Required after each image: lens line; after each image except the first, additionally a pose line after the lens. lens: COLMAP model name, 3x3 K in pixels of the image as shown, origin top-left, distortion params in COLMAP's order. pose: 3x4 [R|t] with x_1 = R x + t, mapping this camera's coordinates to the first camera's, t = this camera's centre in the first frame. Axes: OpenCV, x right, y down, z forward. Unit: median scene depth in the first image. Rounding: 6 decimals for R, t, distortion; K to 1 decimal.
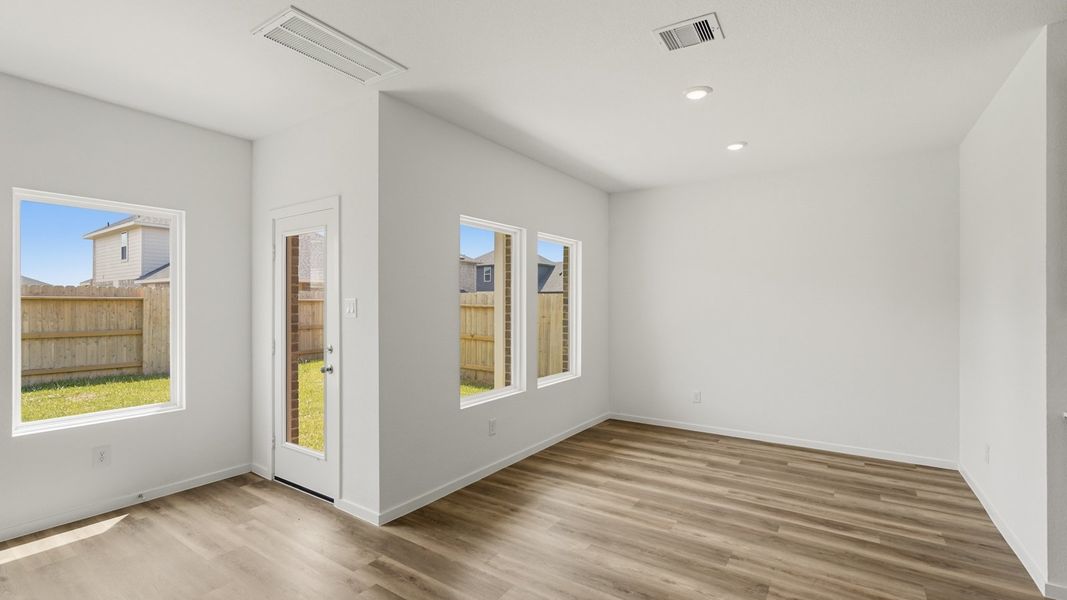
lens RADIAL K [[465.3, 0, 532.0], [0, 465.3, 301.0], [0, 0, 1]] dist [-0.000620, 0.000548]
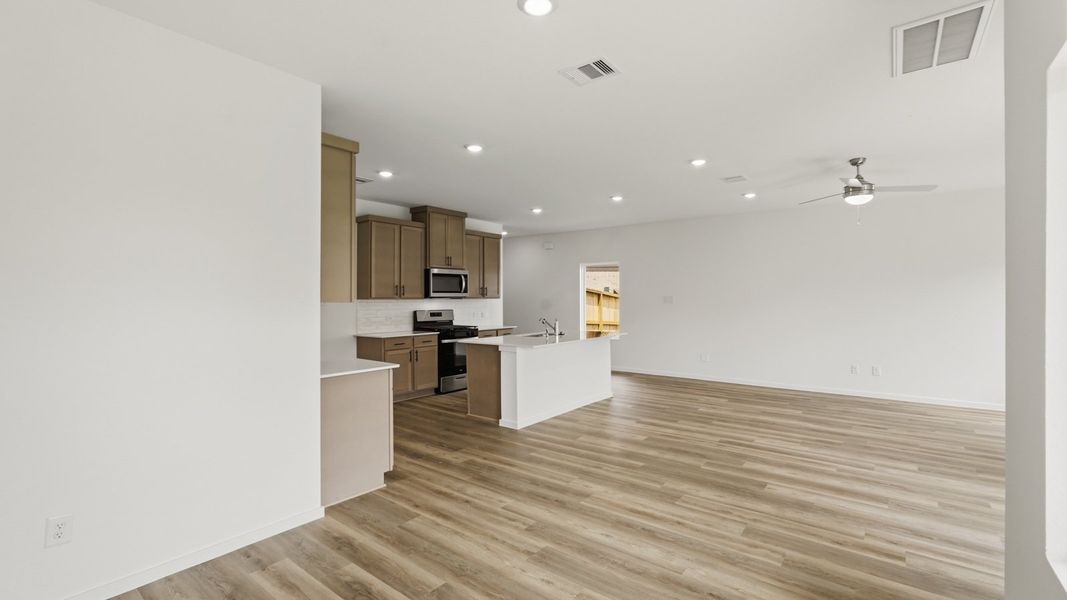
lens RADIAL K [[465.3, 0, 535.2], [0, 465.3, 299.3], [0, 0, 1]] dist [-0.000620, 0.000548]
pose [[-0.997817, -0.001093, 0.066034, 0.275758], [-0.001432, 0.999986, -0.005085, 0.014191], [-0.066028, -0.005168, -0.997804, 1.518122]]
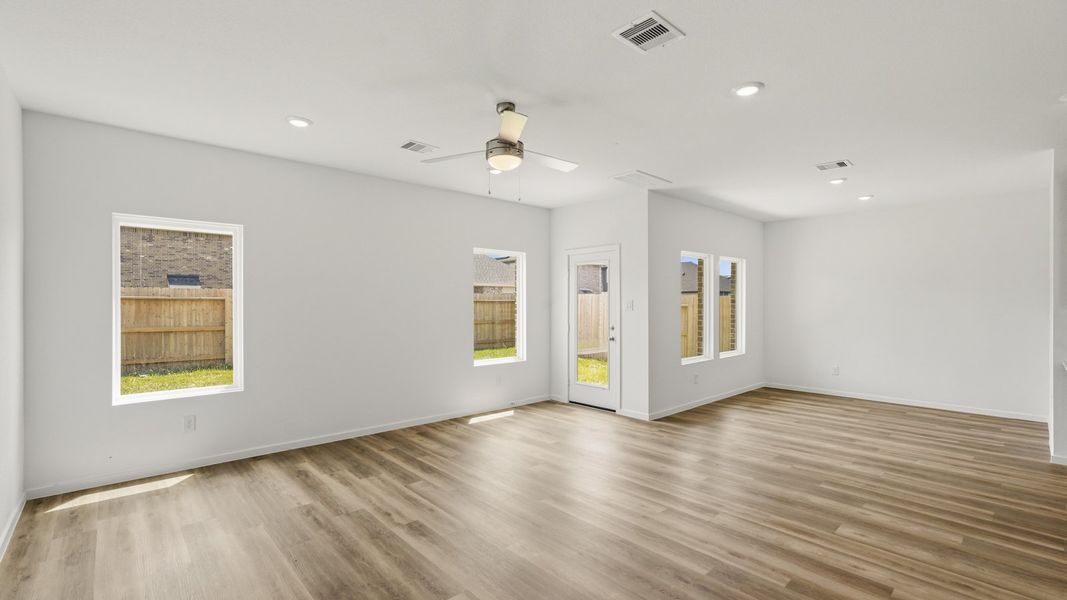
lens RADIAL K [[465.3, 0, 536.2], [0, 465.3, 302.4], [0, 0, 1]] dist [-0.000620, 0.000548]
pose [[0.974685, -0.001944, -0.223575, -0.306965], [0.002941, 0.999987, 0.004125, -0.005406], [0.223564, -0.004678, 0.974678, -0.824725]]
